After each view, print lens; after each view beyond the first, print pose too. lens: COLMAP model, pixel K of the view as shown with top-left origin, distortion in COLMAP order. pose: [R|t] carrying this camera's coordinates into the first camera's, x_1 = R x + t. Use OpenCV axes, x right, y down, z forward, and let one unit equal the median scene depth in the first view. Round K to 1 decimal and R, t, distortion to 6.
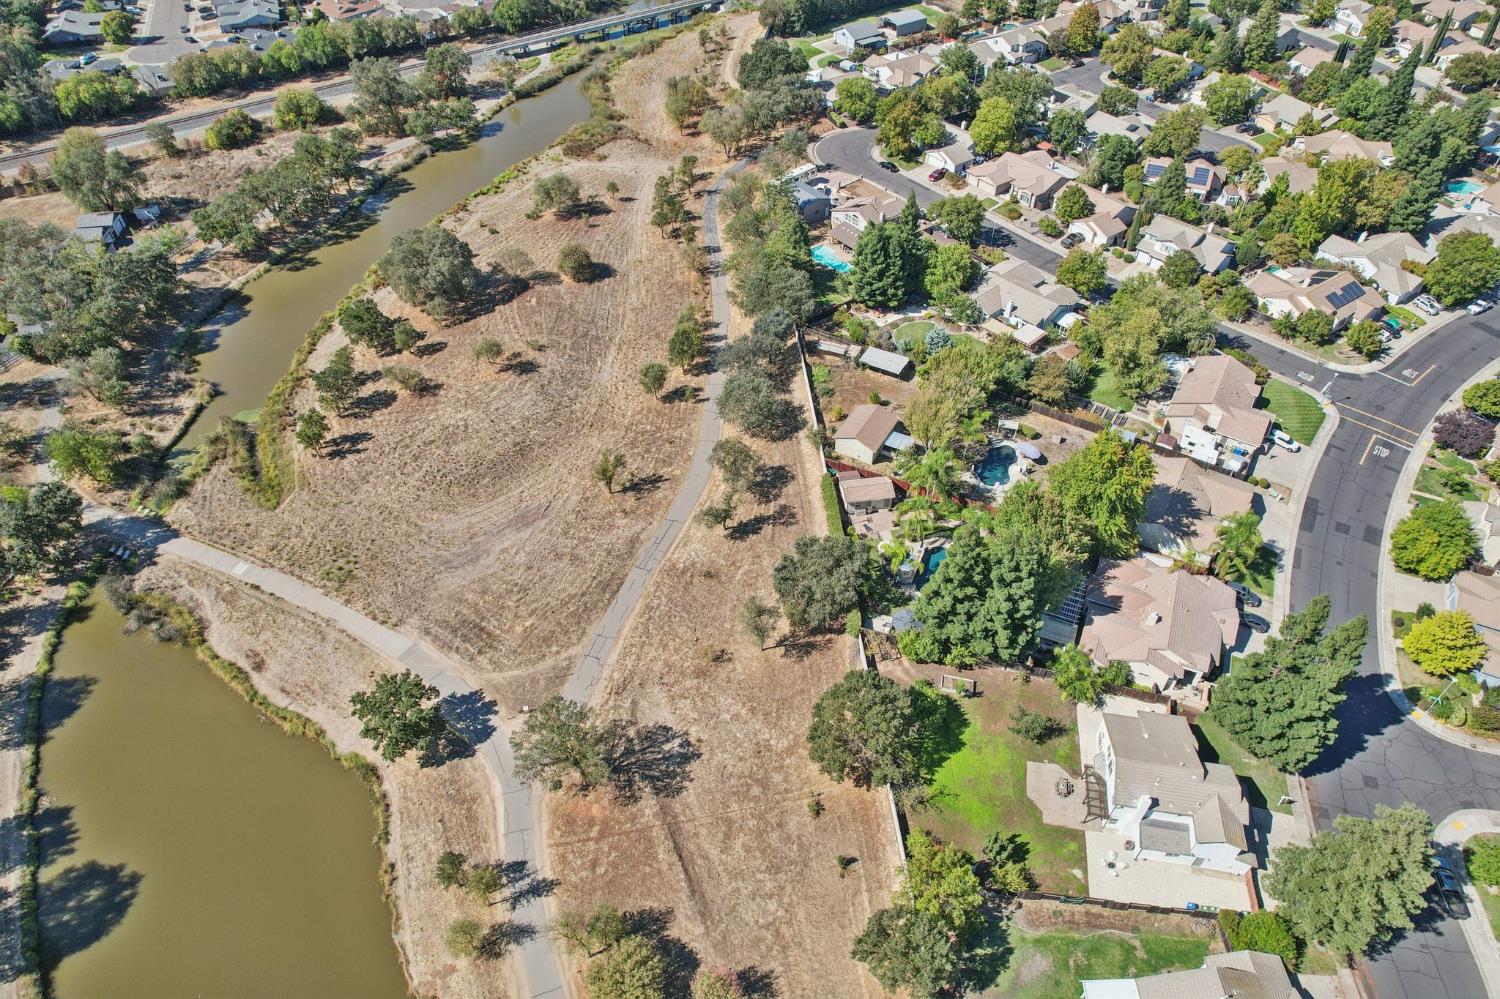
lens RADIAL K [[974.1, 0, 750.0], [0, 974.1, 499.5], [0, 0, 1]] dist [-0.067771, 0.059462]
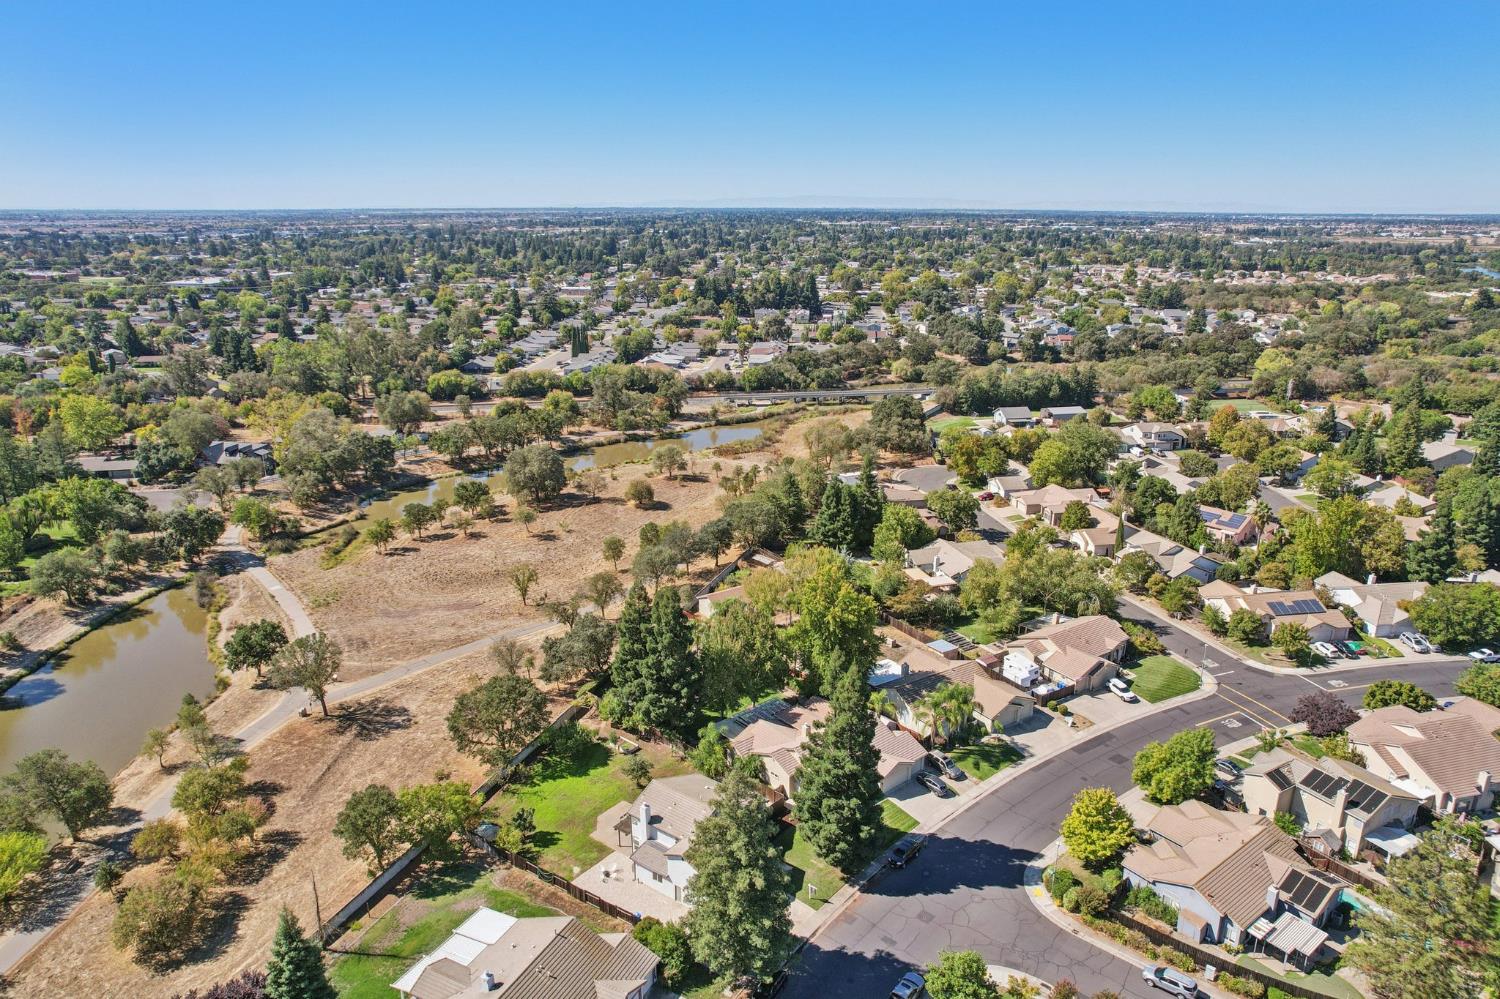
lens RADIAL K [[974.1, 0, 750.0], [0, 974.1, 499.5], [0, 0, 1]] dist [-0.067771, 0.059462]
pose [[0.896646, 0.128850, -0.423585, 0.527701], [-0.305870, 0.871981, -0.382220, 0.221864], [0.320109, 0.472278, 0.821269, -0.003634]]
